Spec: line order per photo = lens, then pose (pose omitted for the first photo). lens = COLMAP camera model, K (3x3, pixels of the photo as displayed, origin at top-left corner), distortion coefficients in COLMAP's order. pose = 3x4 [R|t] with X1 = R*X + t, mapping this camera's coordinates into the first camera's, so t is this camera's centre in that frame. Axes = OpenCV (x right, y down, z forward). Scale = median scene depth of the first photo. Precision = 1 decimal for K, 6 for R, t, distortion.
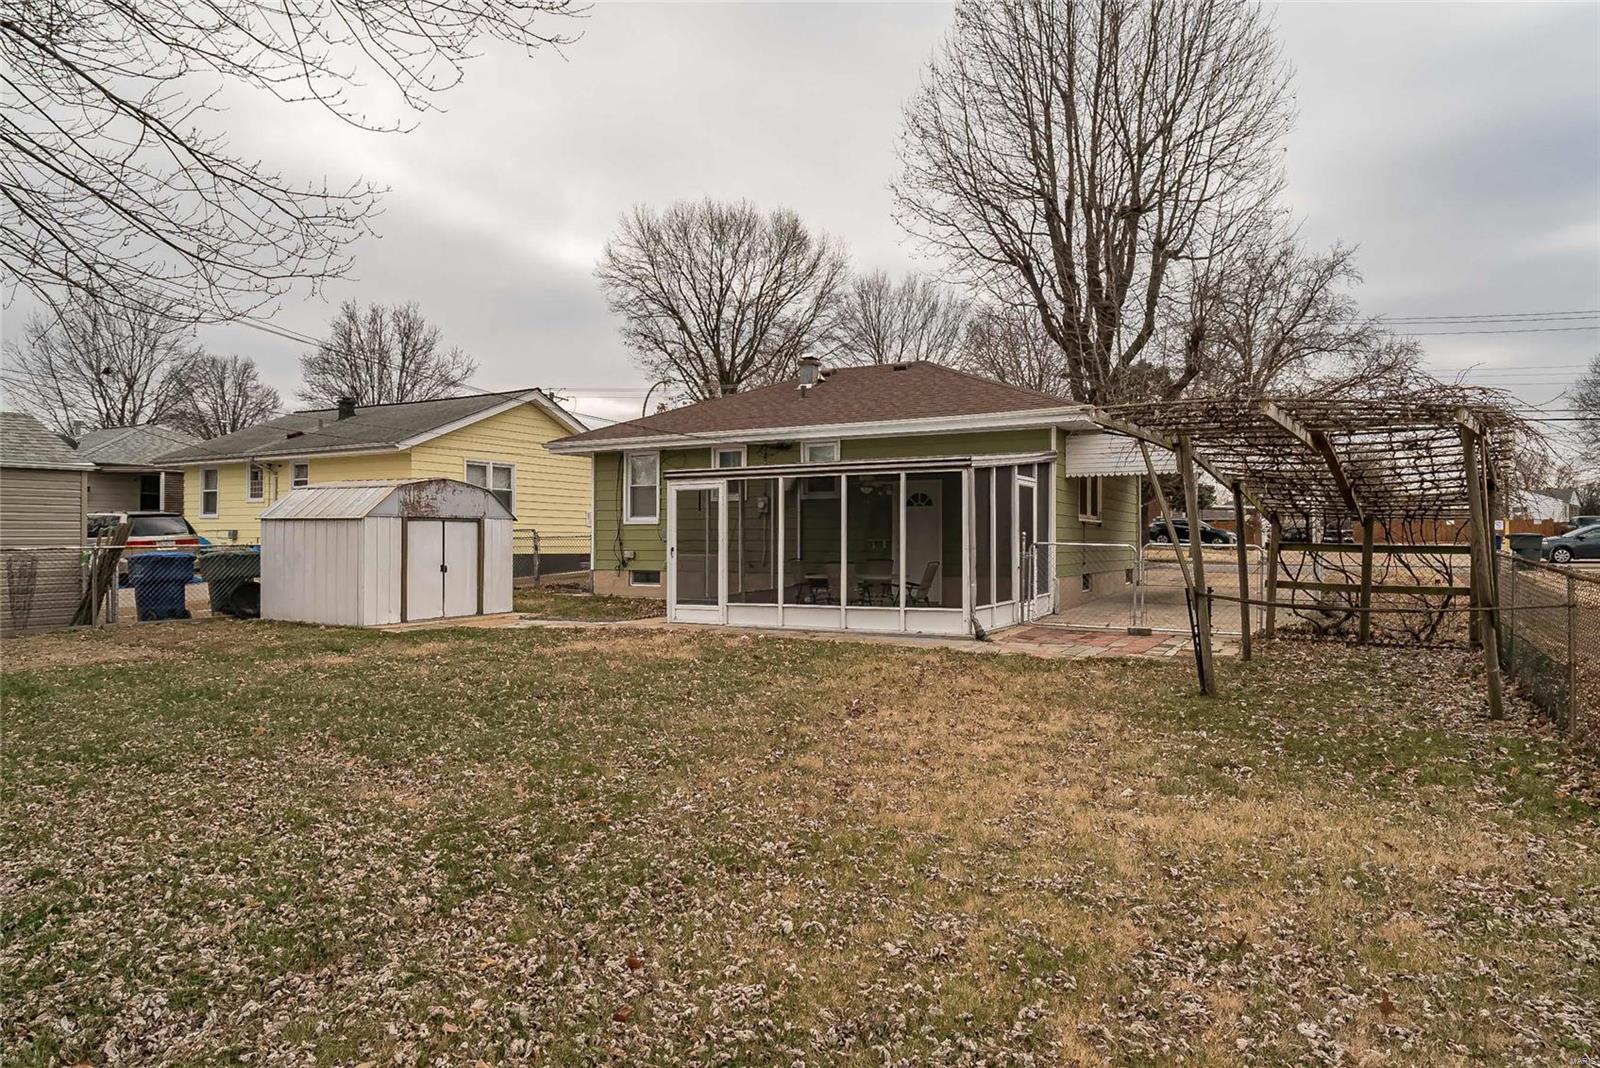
lens RADIAL K [[908.5, 0, 800.0], [0, 908.5, 534.0], [0, 0, 1]] dist [0.005879, 0.000621]
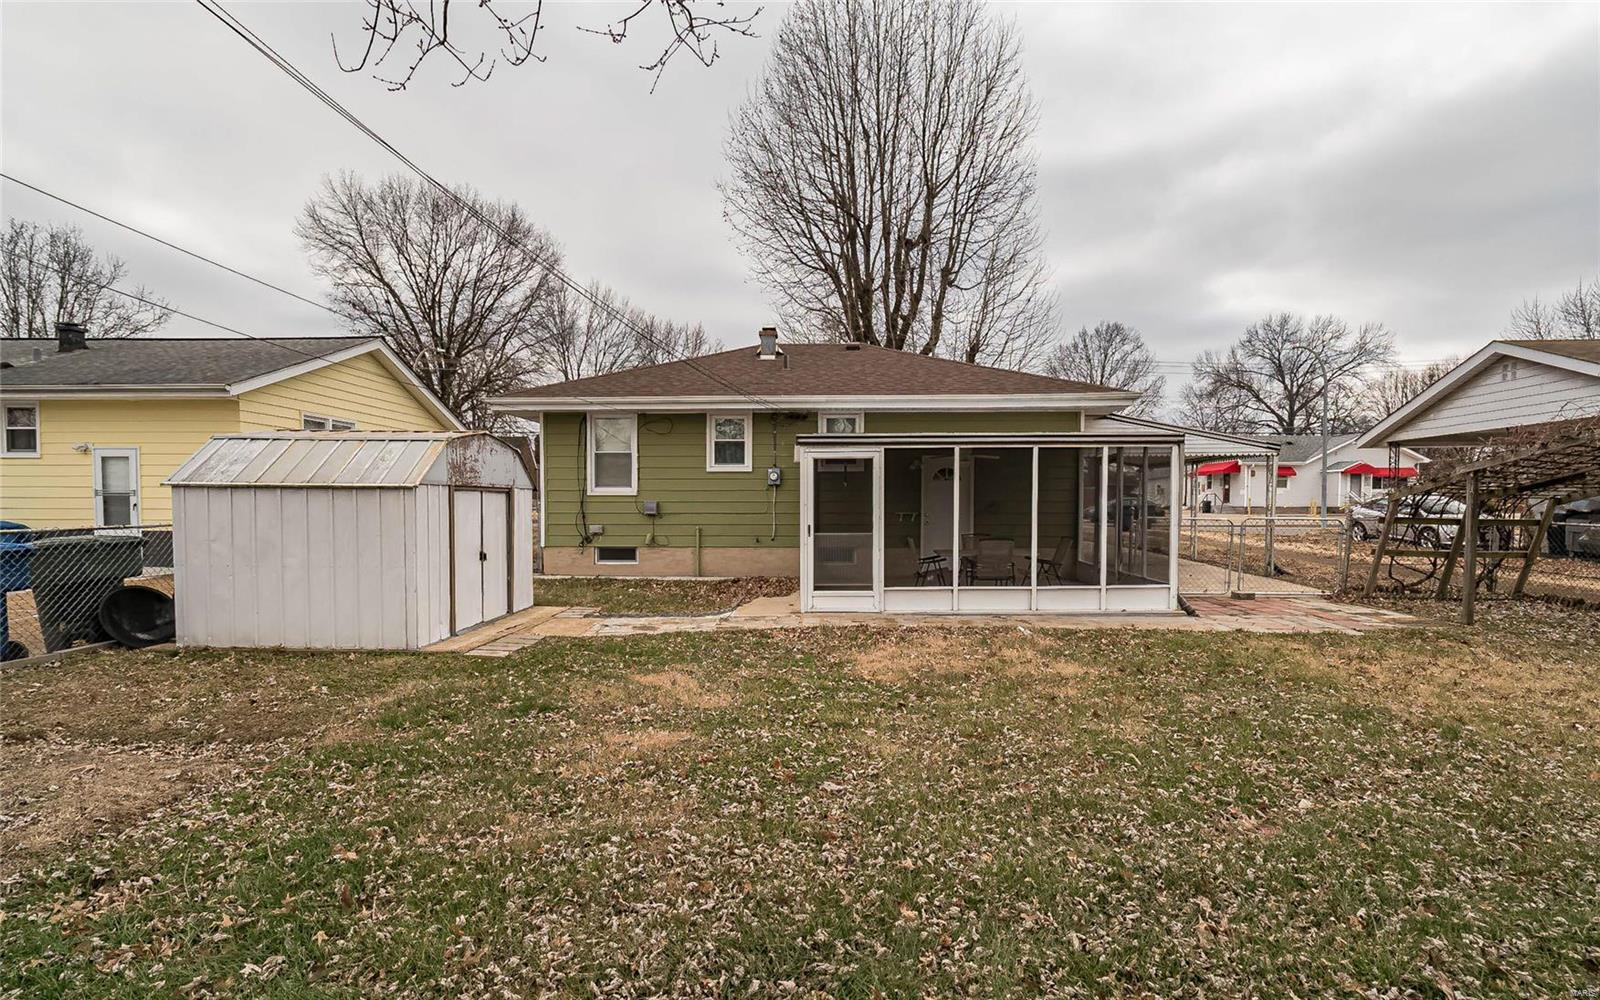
lens RADIAL K [[713.3, 0, 815.9], [0, 713.3, 535.4], [0, 0, 1]] dist [-0.001785, -0.000033]
pose [[0.898567, -0.018028, 0.438466, -0.346983], [-0.002848, 0.998895, 0.046909, -0.005616], [-0.438827, -0.043400, 0.897523, 0.317141]]
